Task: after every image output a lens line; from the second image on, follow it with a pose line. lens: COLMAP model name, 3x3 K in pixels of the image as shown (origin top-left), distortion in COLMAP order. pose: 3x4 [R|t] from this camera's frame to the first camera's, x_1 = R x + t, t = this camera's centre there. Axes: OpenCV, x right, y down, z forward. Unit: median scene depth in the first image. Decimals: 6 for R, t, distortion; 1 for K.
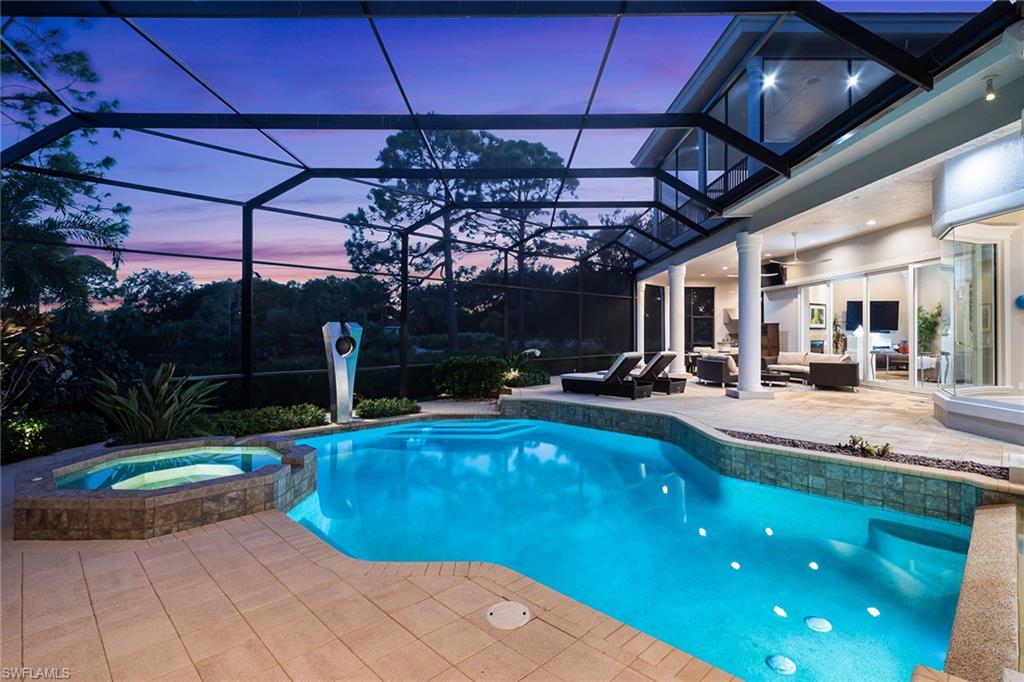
lens RADIAL K [[497.1, 0, 512.3], [0, 497.1, 335.5], [0, 0, 1]] dist [-0.000260, 0.000275]
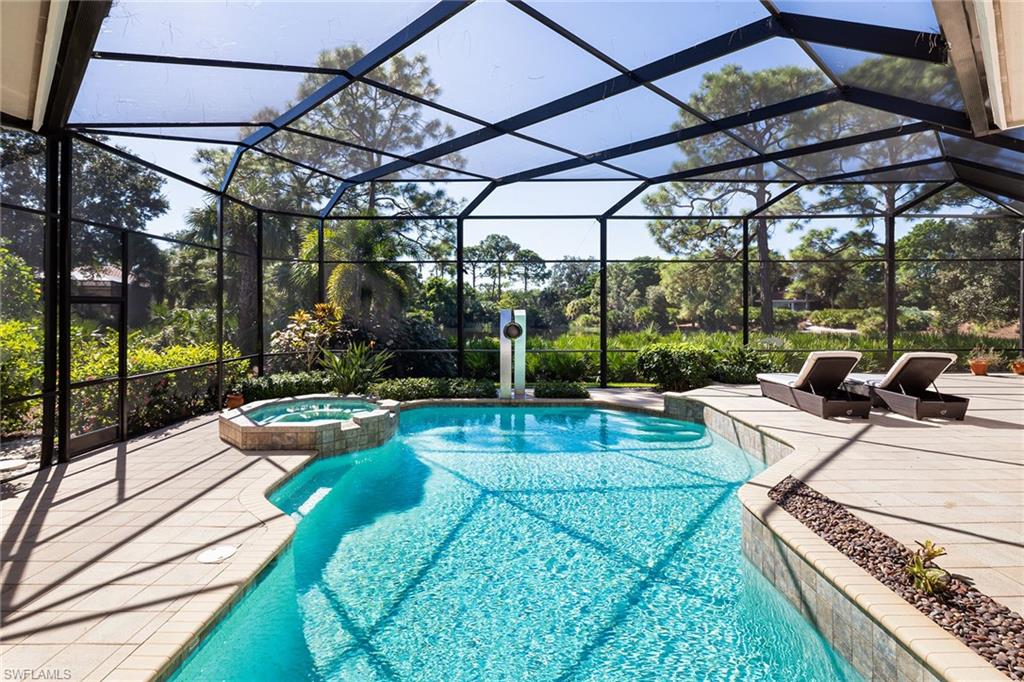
lens RADIAL K [[497.1, 0, 508.5], [0, 497.1, 313.1], [0, 0, 1]] dist [-0.000260, 0.000275]
pose [[0.706499, 0.007499, -0.707674, 0.398156], [-0.001301, 0.999956, 0.009298, -0.026477], [0.707713, -0.005648, 0.706478, 0.164695]]
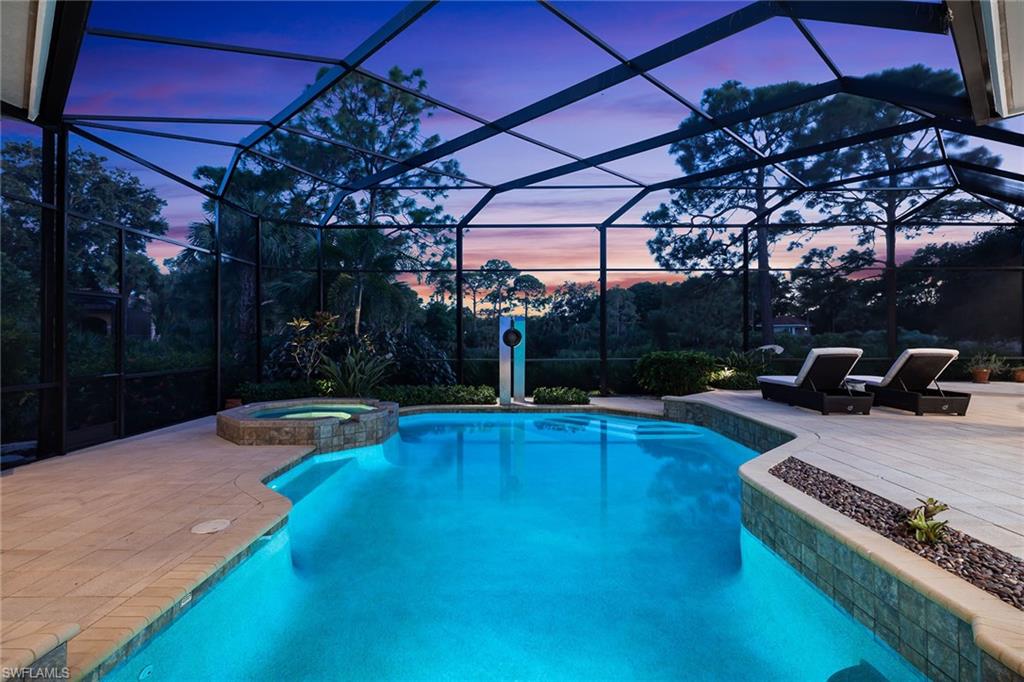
lens RADIAL K [[497.1, 0, 507.9], [0, 497.1, 339.7], [0, 0, 1]] dist [-0.000260, 0.000275]
pose [[0.704984, 0.004913, -0.709206, 0.397916], [0.001063, 0.999968, 0.007984, 0.015041], [0.709223, -0.006382, 0.704956, 0.168539]]
